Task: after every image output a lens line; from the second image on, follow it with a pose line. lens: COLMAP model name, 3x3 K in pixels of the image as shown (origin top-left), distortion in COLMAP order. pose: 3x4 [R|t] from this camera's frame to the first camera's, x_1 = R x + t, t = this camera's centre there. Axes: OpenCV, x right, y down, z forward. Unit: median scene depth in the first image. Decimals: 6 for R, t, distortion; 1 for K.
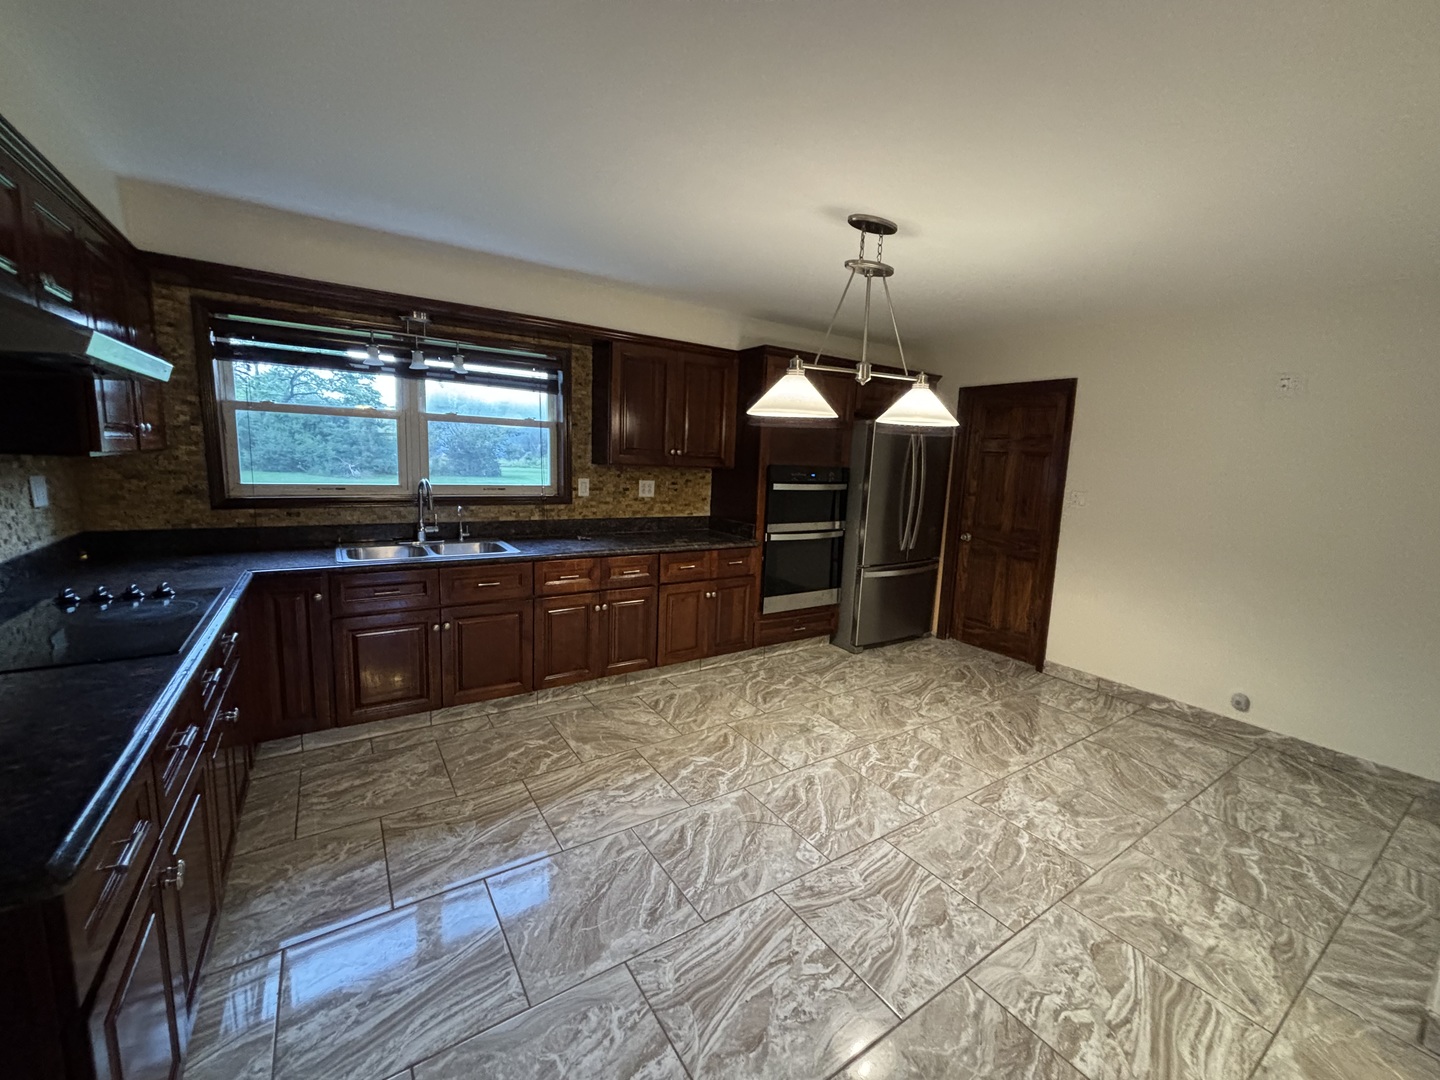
lens RADIAL K [[573.6, 0, 722.1], [0, 573.6, 537.1], [0, 0, 1]] dist [0.021026, -0.000338]
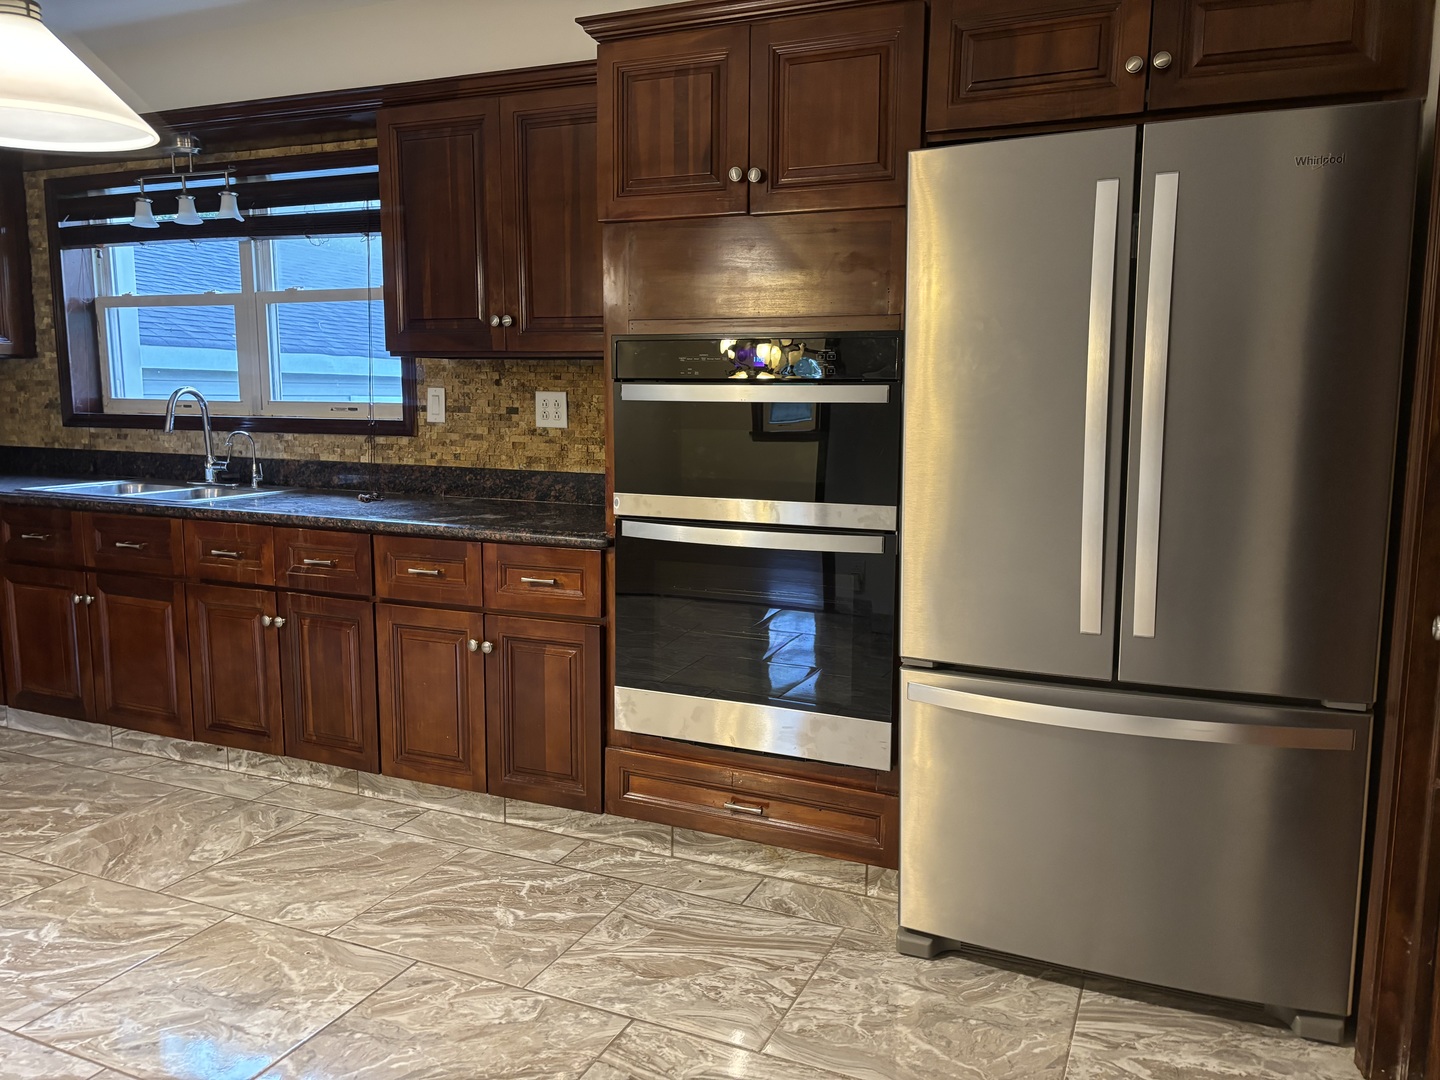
lens RADIAL K [[1089.5, 0, 728.2], [0, 1089.5, 535.5], [0, 0, 1]] dist [0.047656, -0.040385]
pose [[0.543956, 0.072602, -0.835967, 0.803630], [-0.107493, 0.994071, 0.016388, -0.015210], [0.832200, 0.080947, 0.548535, 0.743087]]
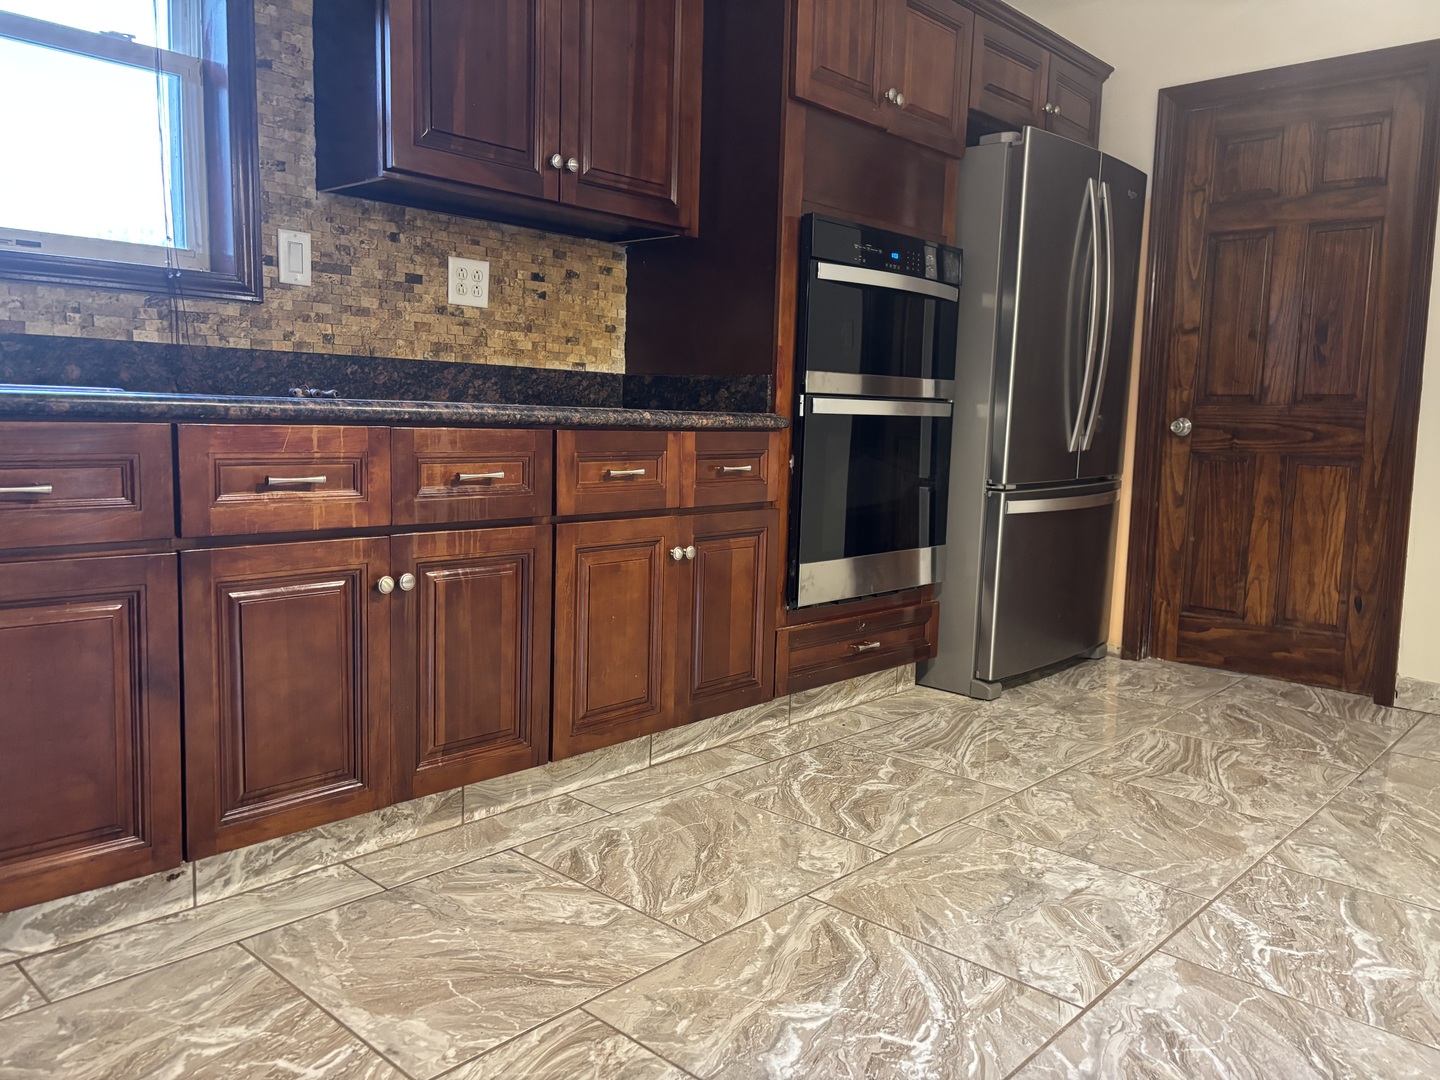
lens RADIAL K [[1089.5, 0, 728.2], [0, 1089.5, 535.5], [0, 0, 1]] dist [0.047656, -0.040385]
pose [[0.971395, -0.040965, 0.233908, -0.163179], [0.045075, 0.998908, -0.012252, 0.105608], [-0.233150, 0.022445, 0.972182, 0.336295]]
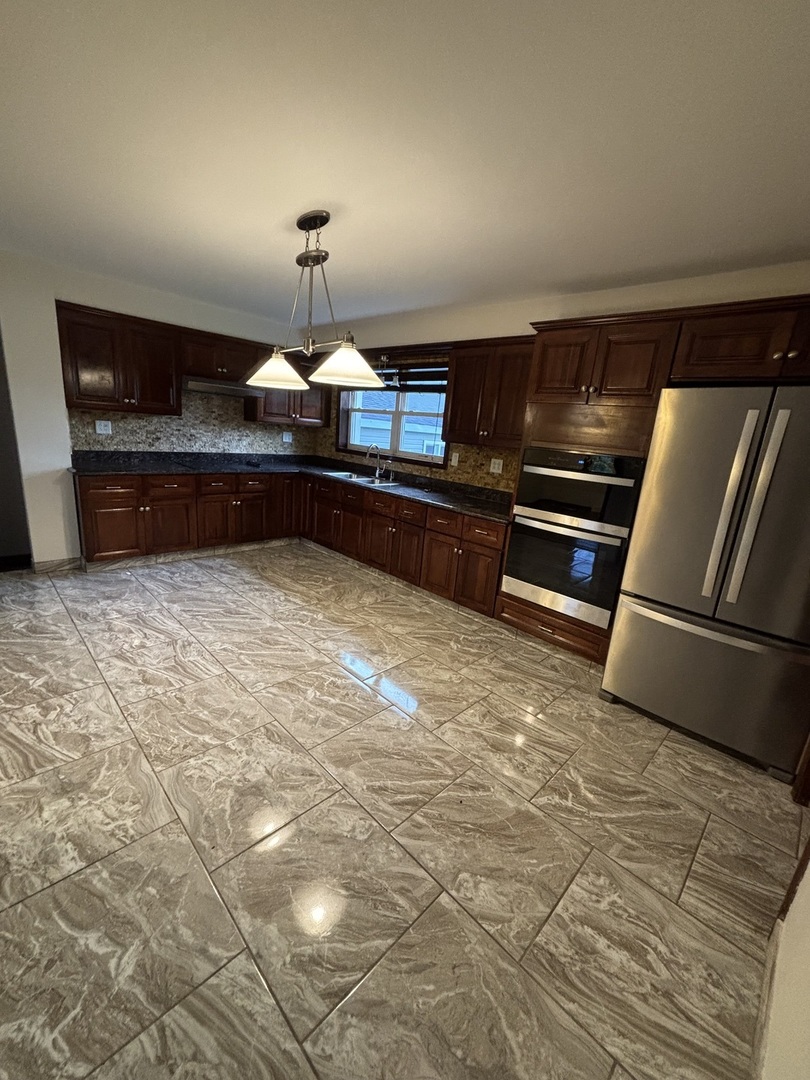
lens RADIAL K [[426.6, 0, 405.0], [0, 426.6, 540.0], [0, 0, 1]] dist [0.006246, -0.000114]
pose [[0.205855, 0.221472, -0.953191, 0.855820], [-0.220894, 0.959429, 0.175216, -0.057002], [0.953325, 0.174485, 0.246425, 0.709809]]
